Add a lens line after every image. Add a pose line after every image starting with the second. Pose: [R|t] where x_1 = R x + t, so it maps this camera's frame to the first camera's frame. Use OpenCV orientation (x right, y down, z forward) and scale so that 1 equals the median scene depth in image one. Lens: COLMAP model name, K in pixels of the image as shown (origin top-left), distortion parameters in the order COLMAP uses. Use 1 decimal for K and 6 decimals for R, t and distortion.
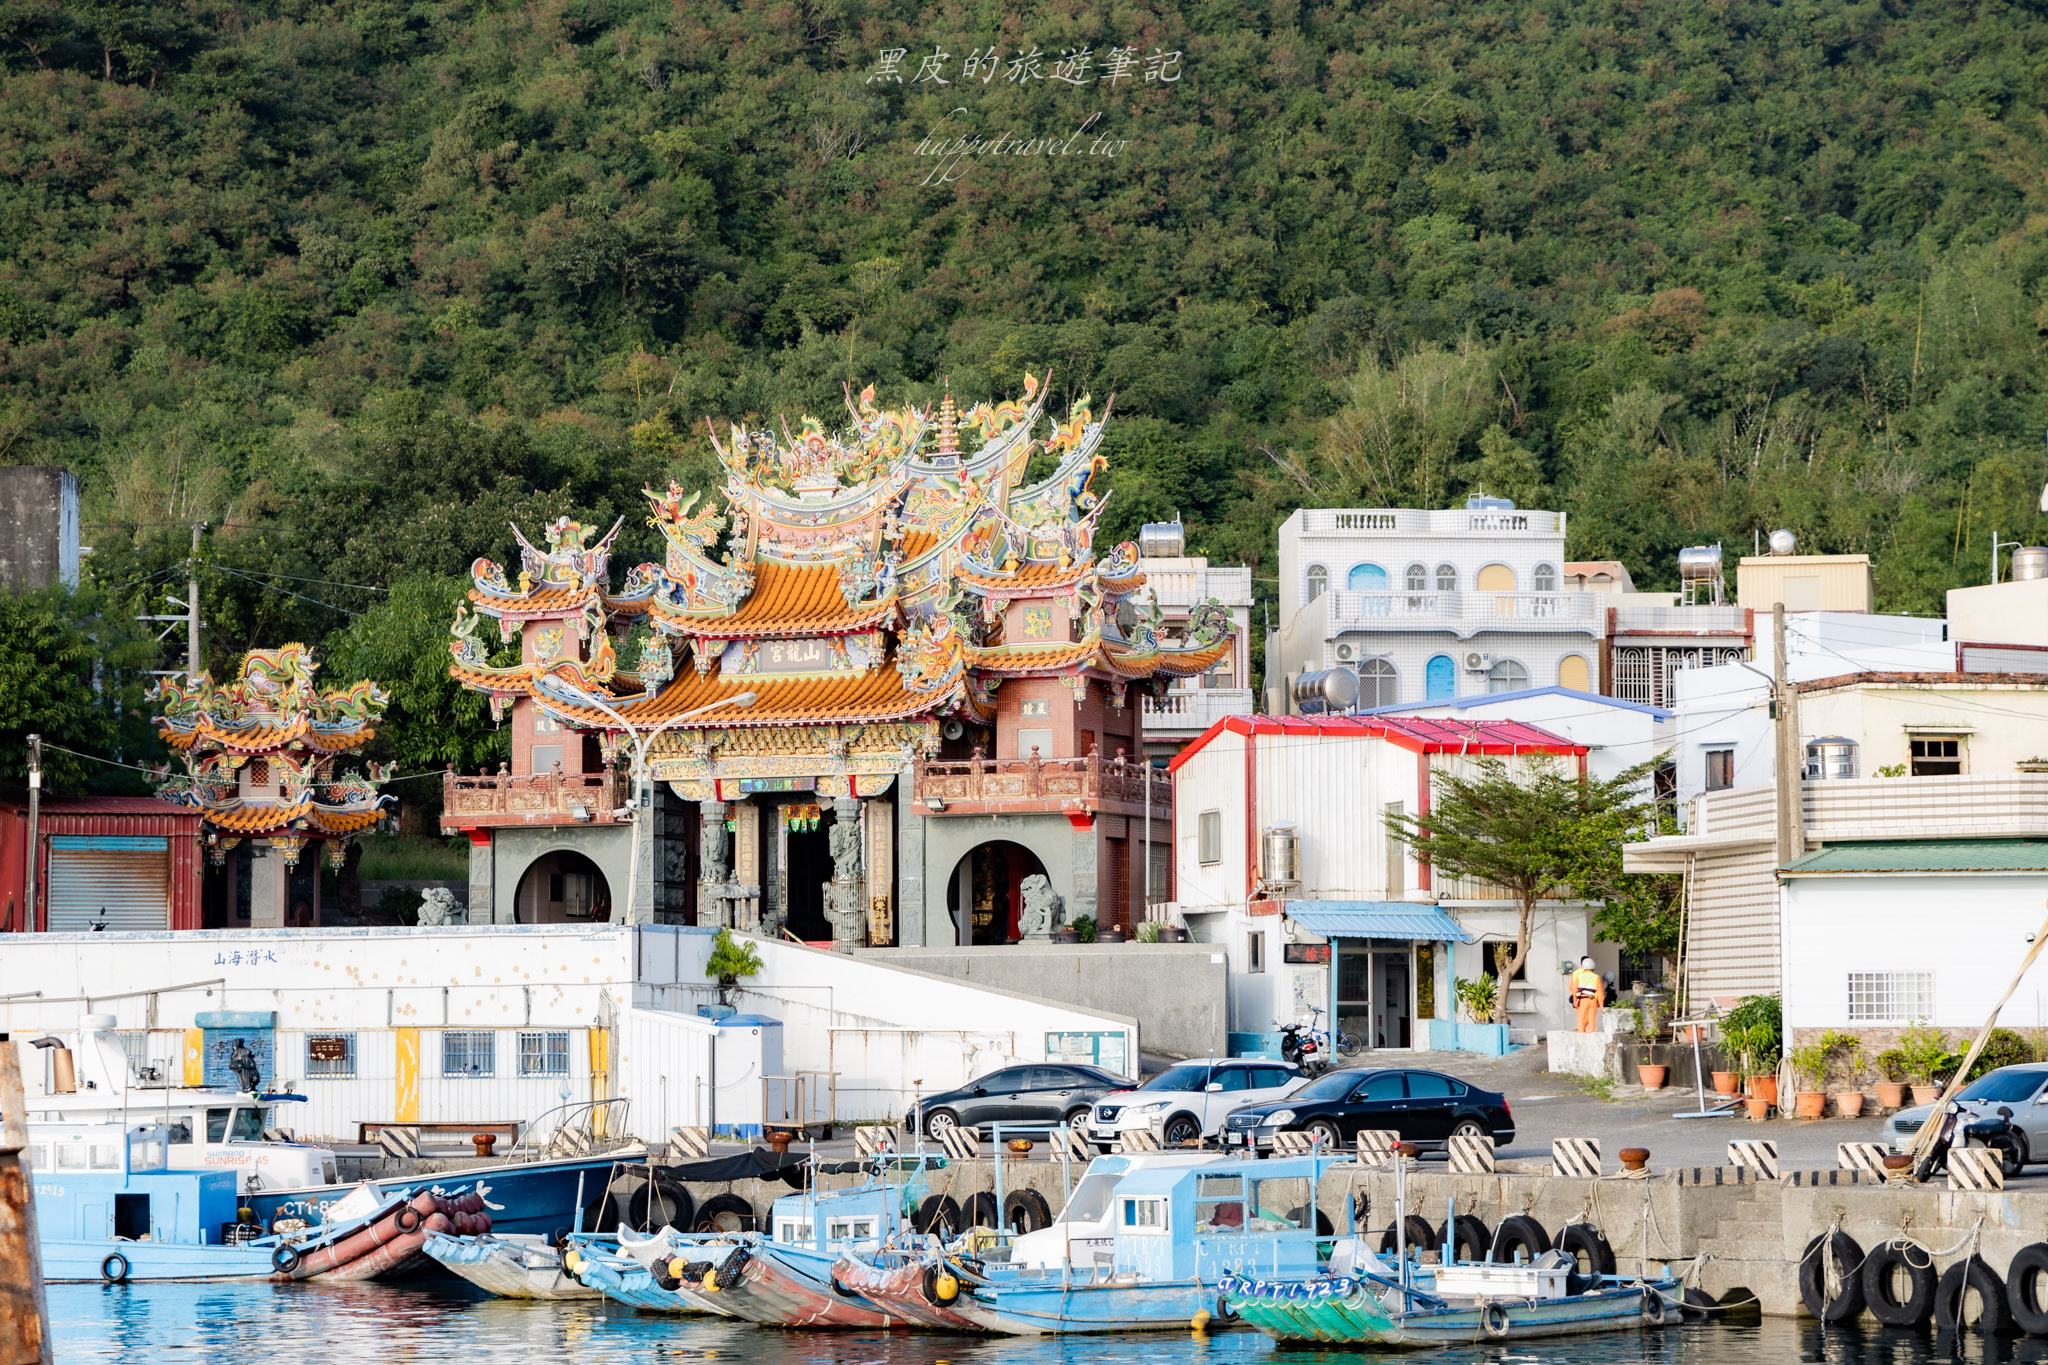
lens RADIAL K [[4843.3, 0, 1024.0], [0, 4843.3, 682.5], [0, 0, 1]] dist [0.087935, -0.194655]
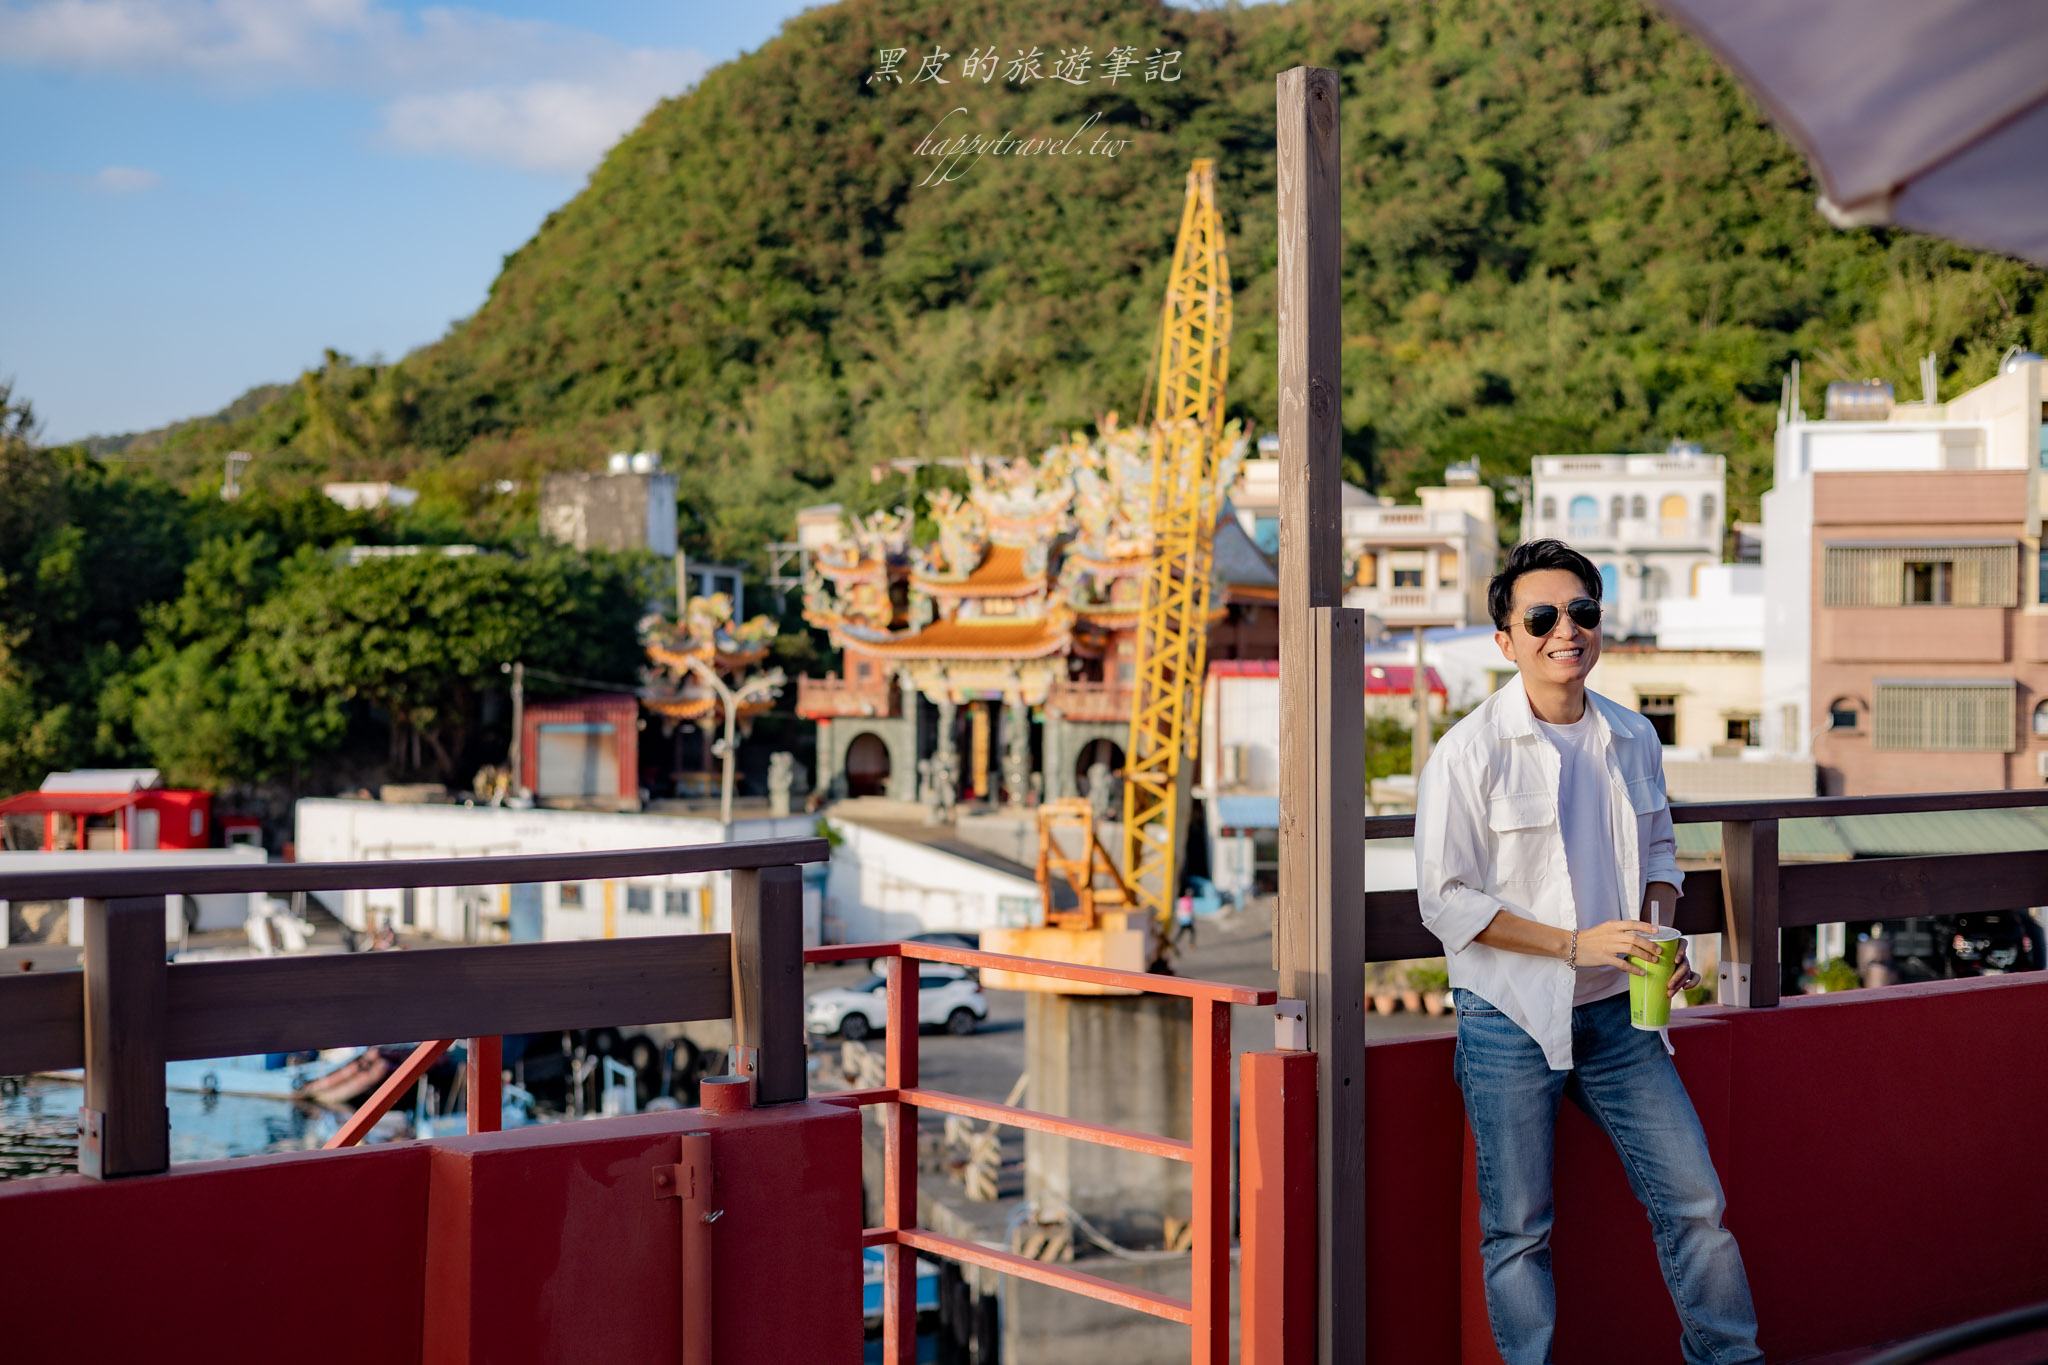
lens RADIAL K [[2898.8, 0, 1024.0], [0, 2898.8, 682.5], [0, 0, 1]] dist [0.009703, 0.102216]
pose [[0.946685, 0.009958, -0.322006, 0.092934], [0.017996, 0.996327, 0.083719, -0.021356], [0.321657, -0.085051, 0.943029, 0.050653]]
